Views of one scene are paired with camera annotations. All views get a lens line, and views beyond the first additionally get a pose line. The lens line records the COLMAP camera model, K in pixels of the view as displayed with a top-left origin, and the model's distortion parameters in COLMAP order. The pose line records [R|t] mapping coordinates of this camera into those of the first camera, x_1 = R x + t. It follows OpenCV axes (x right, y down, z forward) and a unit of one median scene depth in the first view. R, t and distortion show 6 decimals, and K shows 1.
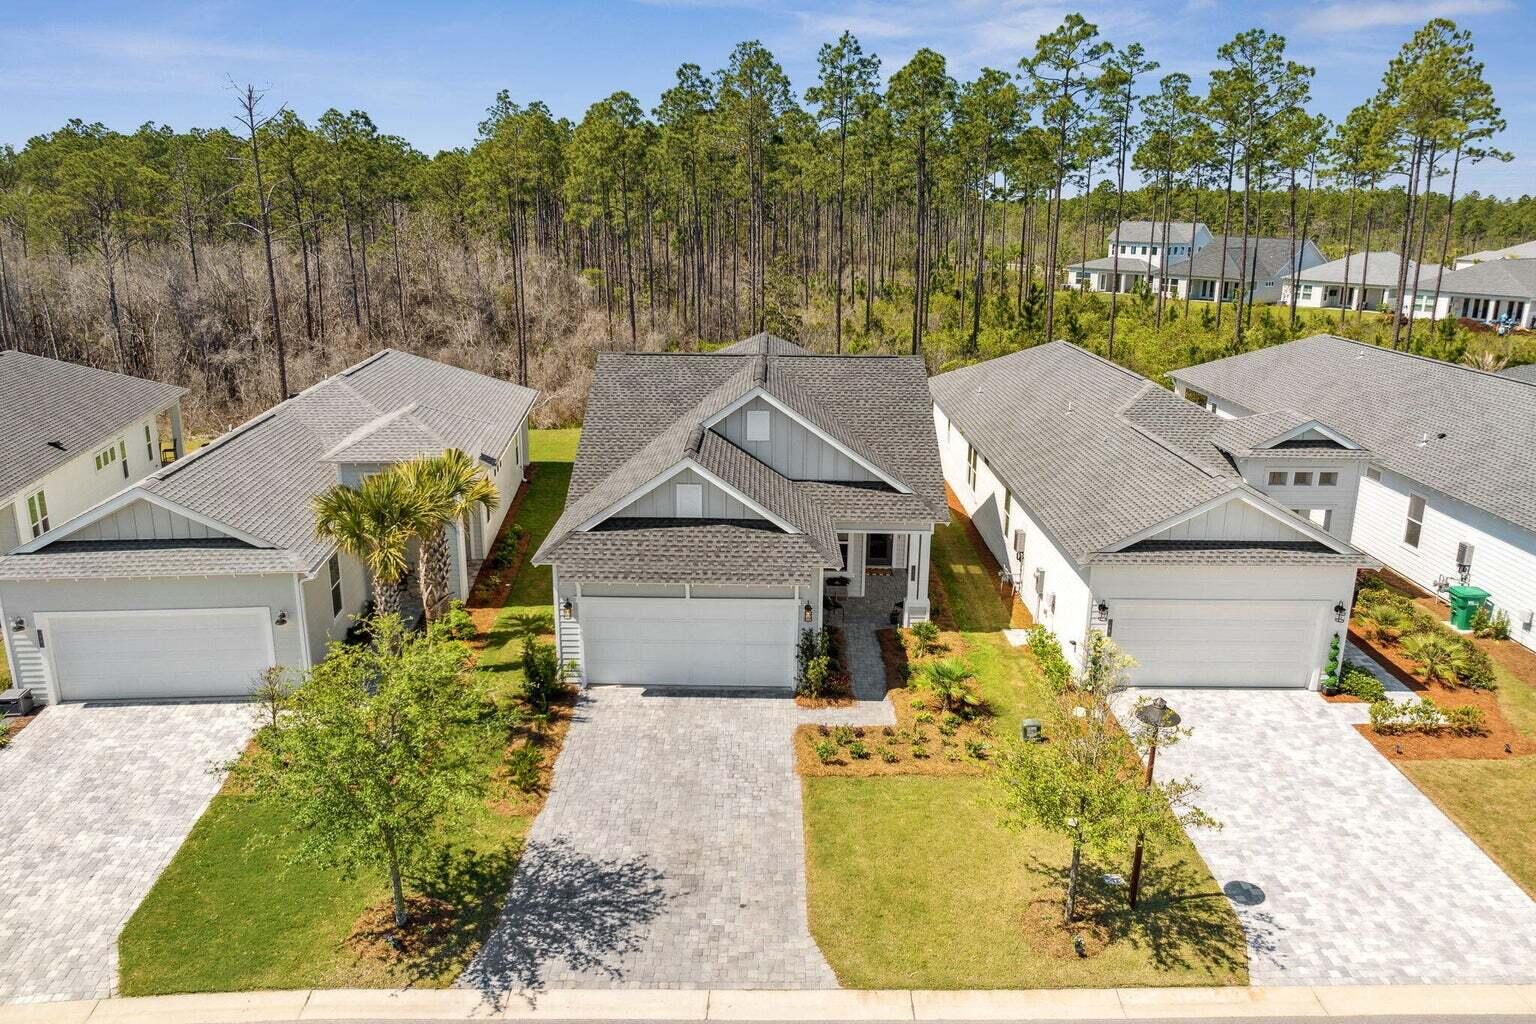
lens RADIAL K [[1092.7, 0, 768.0], [0, 1092.7, 512.0], [0, 0, 1]] dist [-0.055657, 0.025697]
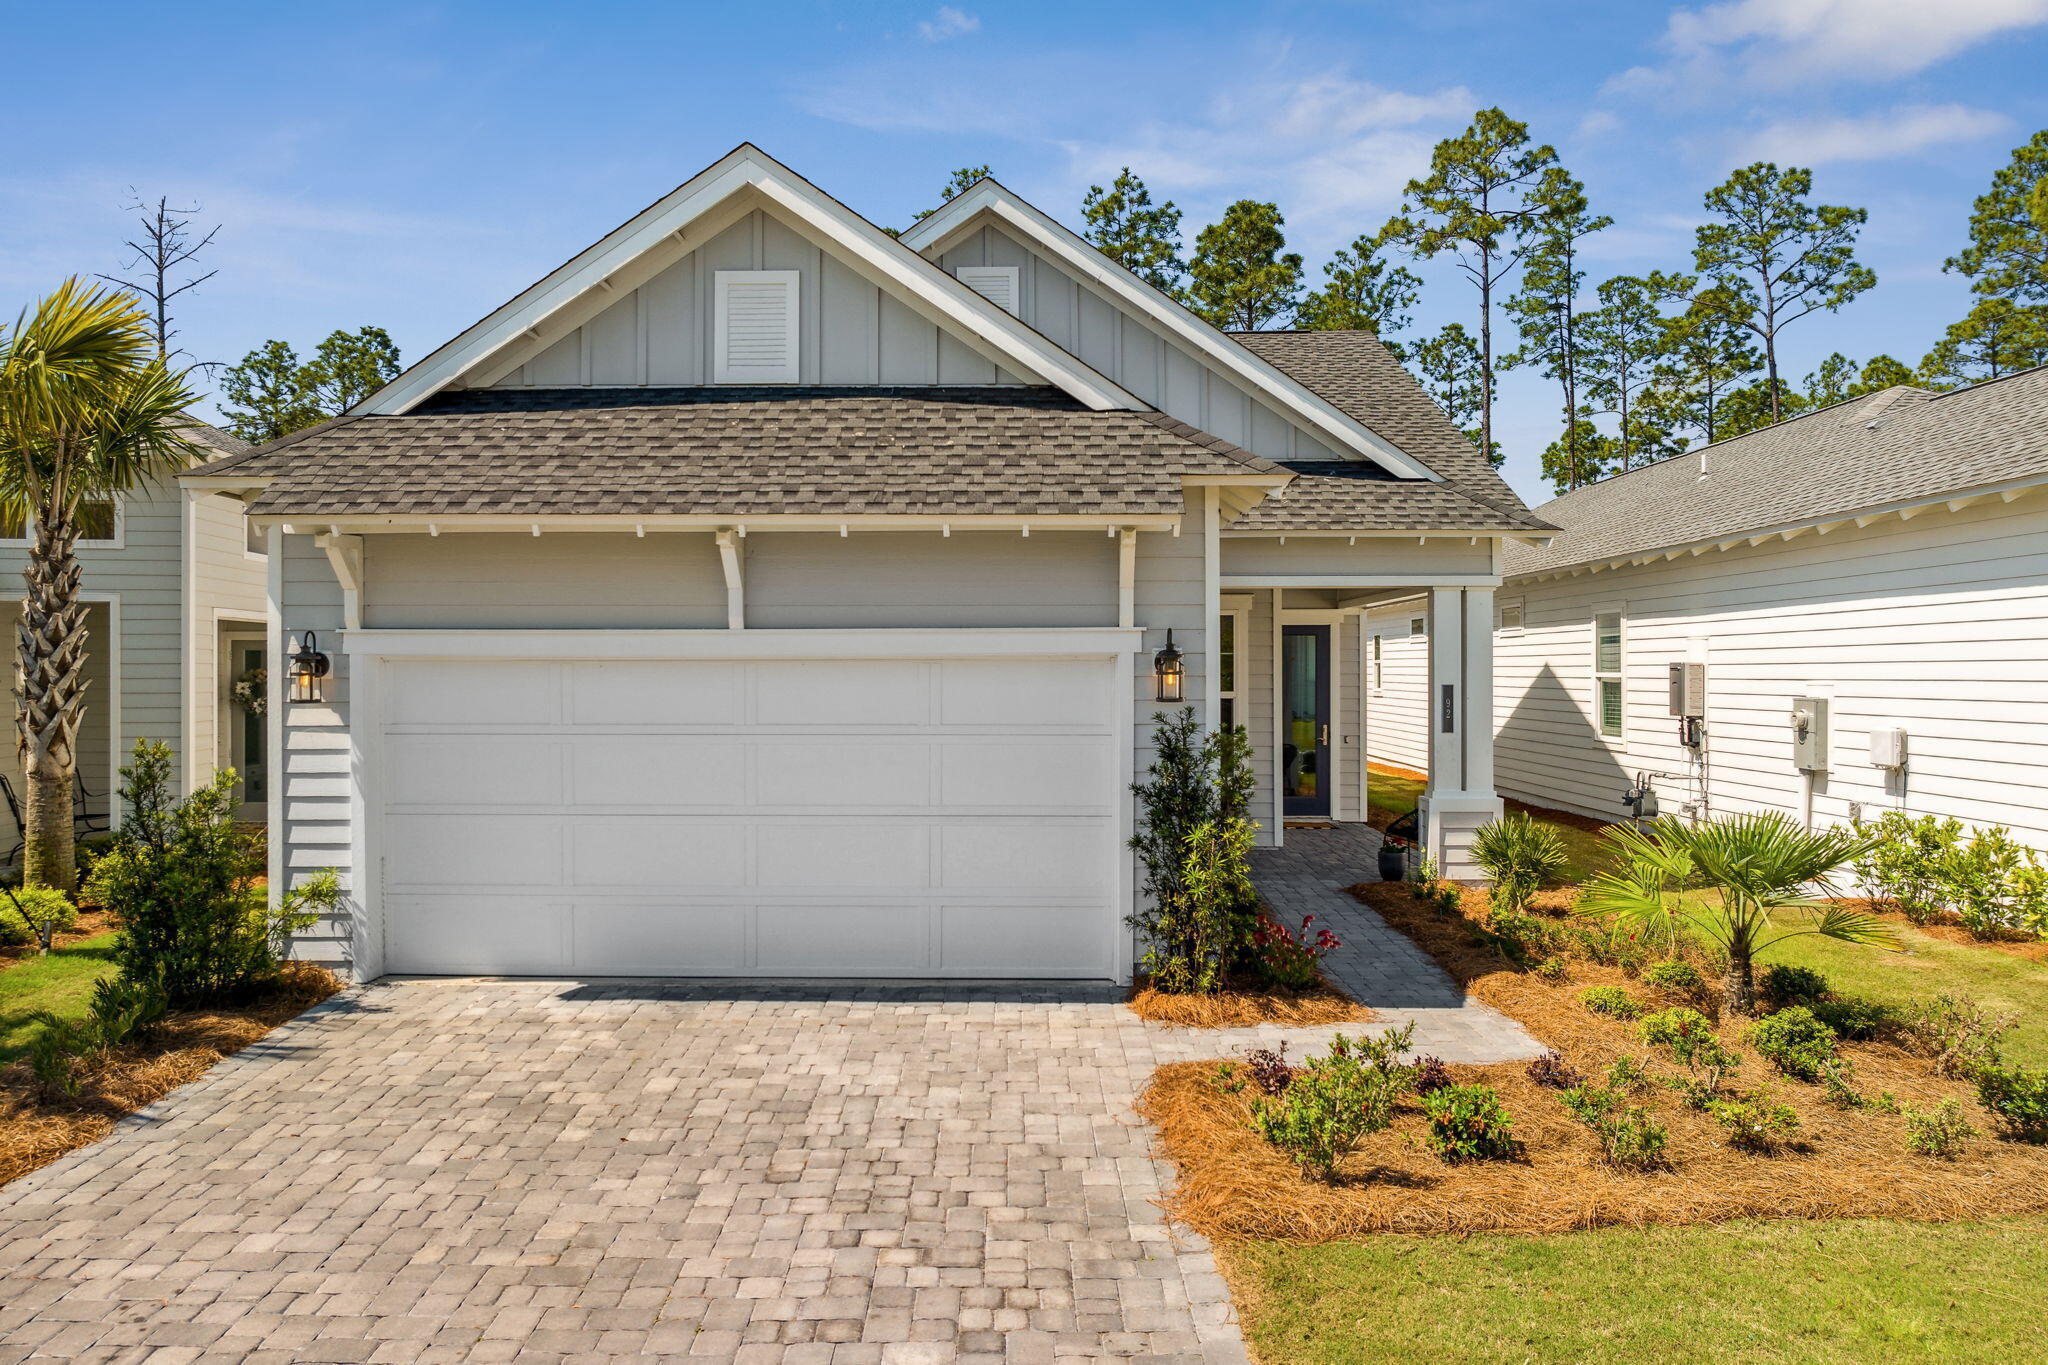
lens RADIAL K [[1466.1, 0, 991.8], [0, 1466.1, 681.7], [0, 0, 1]] dist [-0.042396, 0.003197]
pose [[0.999906, -0.010092, -0.009298, -0.004720], [0.007349, 0.966053, -0.258239, 0.185398], [0.011588, 0.258147, 0.966036, 0.630494]]
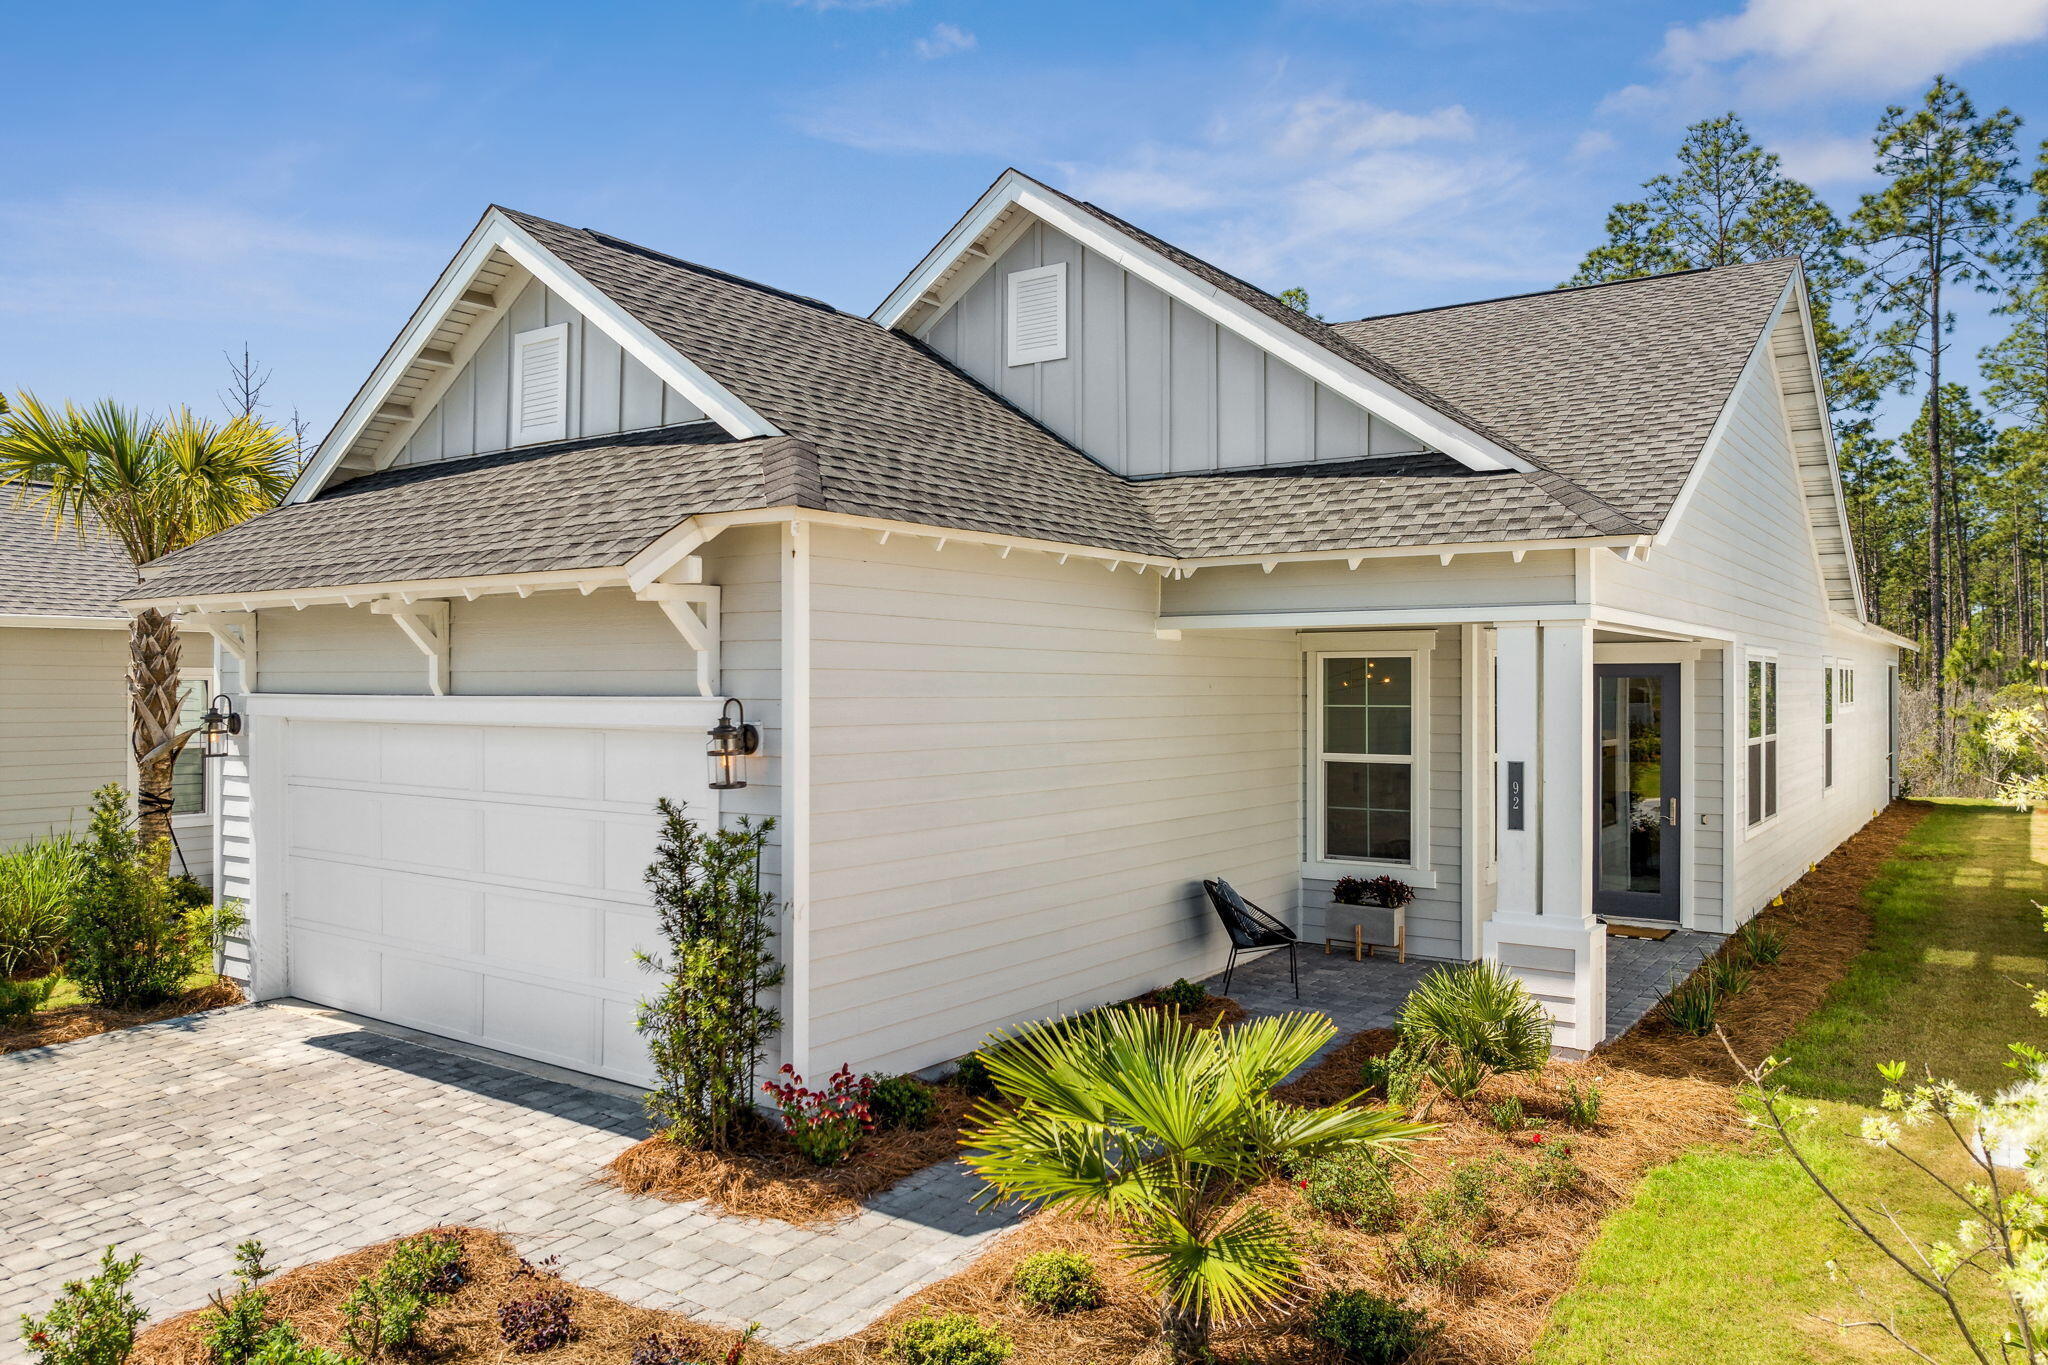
lens RADIAL K [[1456.9, 0, 1024.0], [0, 1456.9, 682.5], [0, 0, 1]] dist [-0.055657, 0.025697]
pose [[0.822954, -0.008340, -0.568047, 0.253903], [-0.146071, 0.963169, -0.225761, 0.134587], [0.549009, 0.268766, 0.791425, 0.773731]]
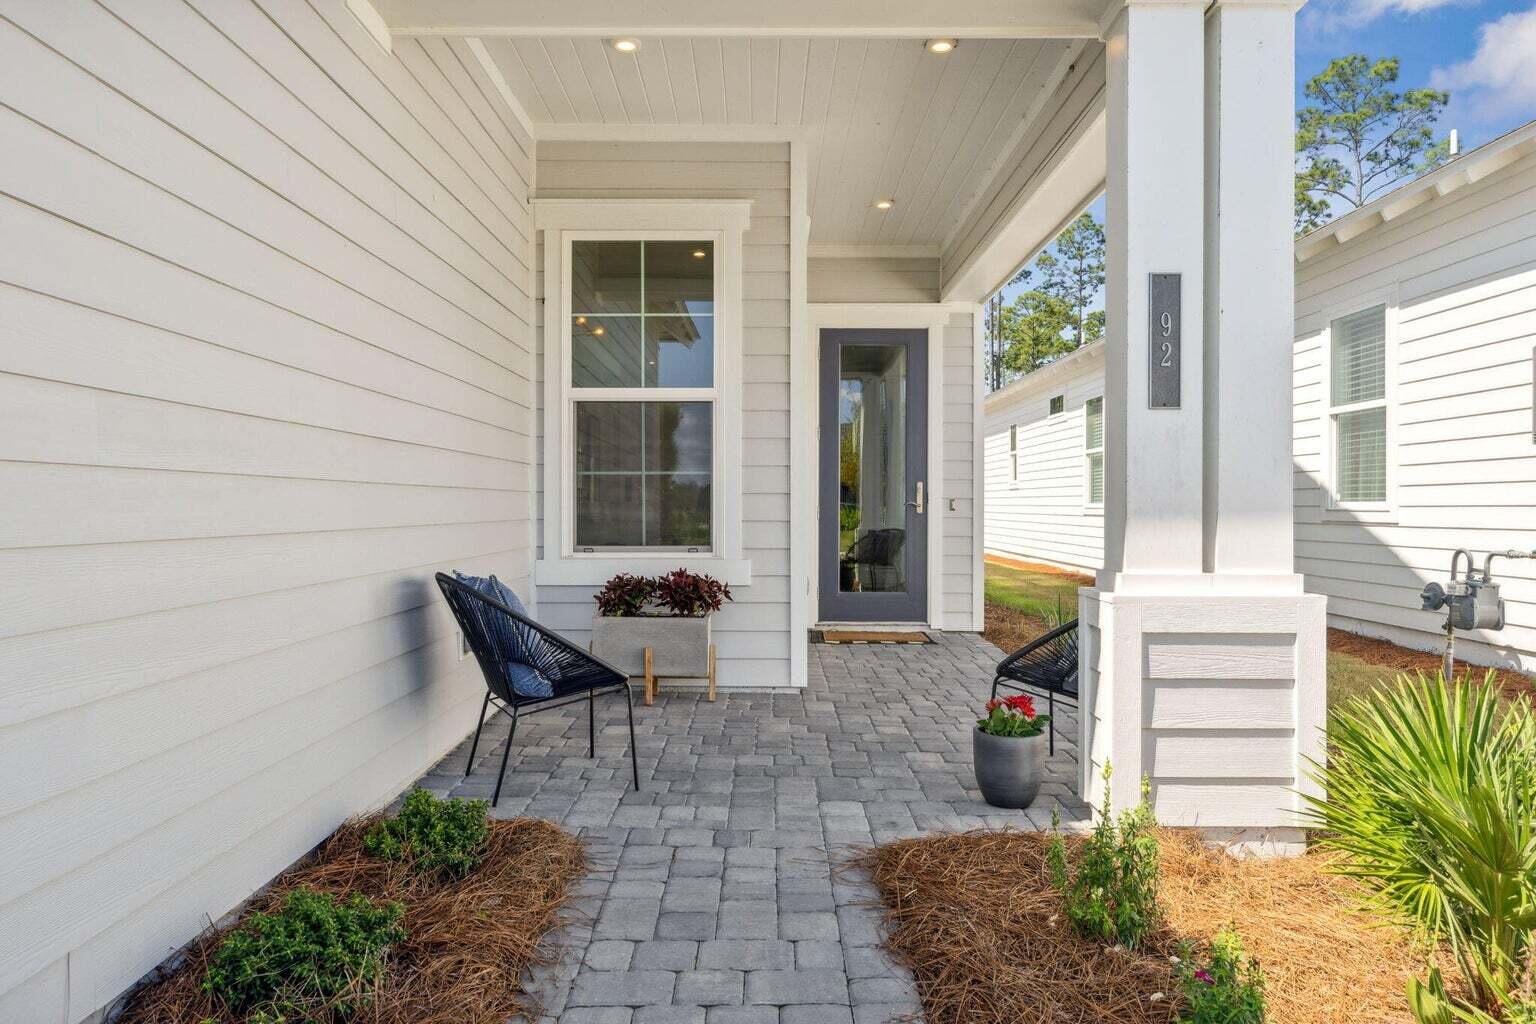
lens RADIAL K [[1034.6, 0, 768.0], [0, 1034.6, 512.0], [0, 0, 1]] dist [0.000176, 0.050643]
pose [[0.999950, -0.006722, 0.007410, 0.100045], [0.008416, 0.965628, -0.259793, 0.117048], [-0.005409, 0.259842, 0.965636, 1.011477]]
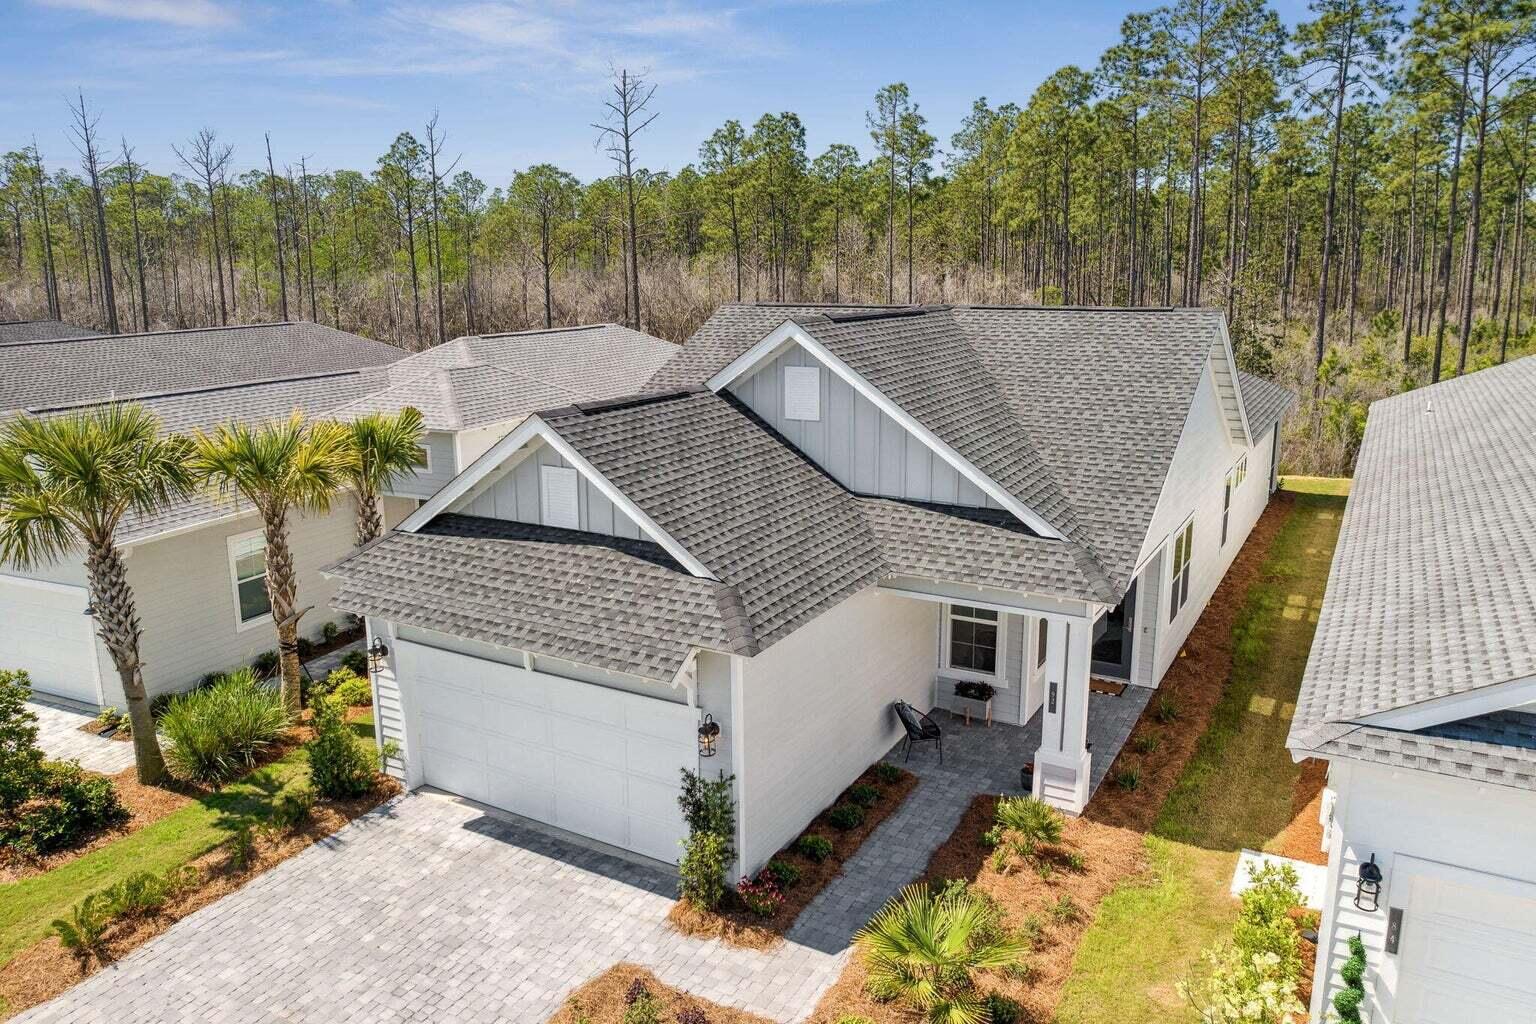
lens RADIAL K [[1094.3, 0, 768.0], [0, 1094.3, 512.0], [0, 0, 1]] dist [-0.044282, 0.004345]
pose [[0.870674, 0.090635, -0.483438, 0.286993], [-0.116875, 0.992848, -0.024353, -0.001588], [0.477773, 0.077705, 0.875040, 0.555913]]
